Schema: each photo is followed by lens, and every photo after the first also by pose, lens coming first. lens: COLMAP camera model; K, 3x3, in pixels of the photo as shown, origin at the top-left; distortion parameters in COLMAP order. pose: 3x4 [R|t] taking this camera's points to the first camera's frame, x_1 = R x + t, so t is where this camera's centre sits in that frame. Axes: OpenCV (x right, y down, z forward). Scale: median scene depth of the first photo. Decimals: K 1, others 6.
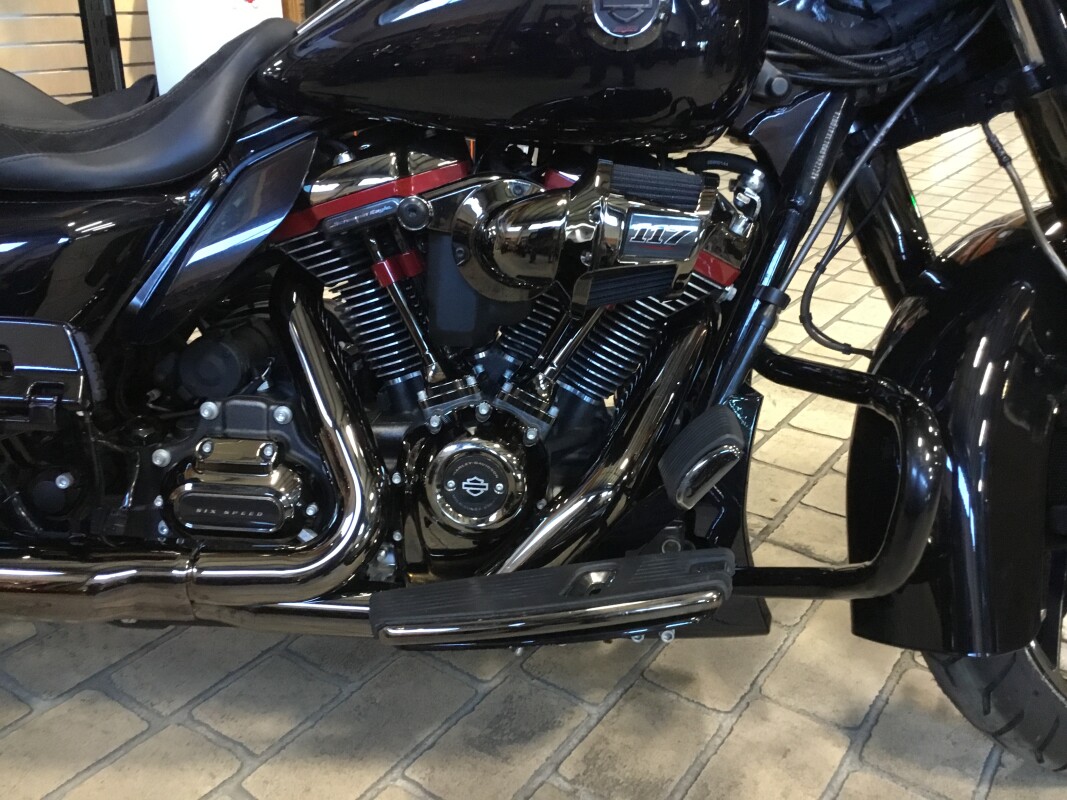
lens RADIAL K [[965.7, 0, 549.9], [0, 965.7, 401.4], [0, 0, 1]] dist [0.068396, -0.146852]
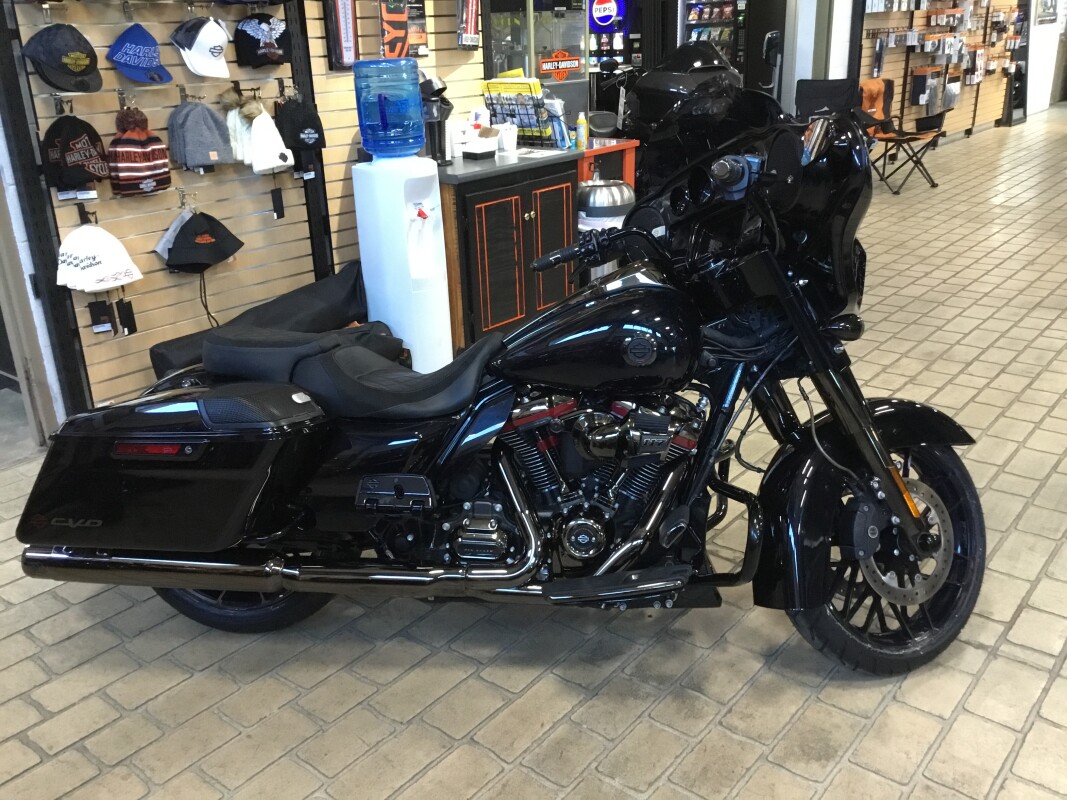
lens RADIAL K [[965.7, 0, 549.9], [0, 965.7, 401.4], [0, 0, 1]] dist [0.068396, -0.146852]
pose [[0.995695, -0.019970, -0.090509, 0.057434], [0.016237, 0.998994, -0.041797, -0.139603], [0.091252, 0.040147, 0.995018, -1.275428]]
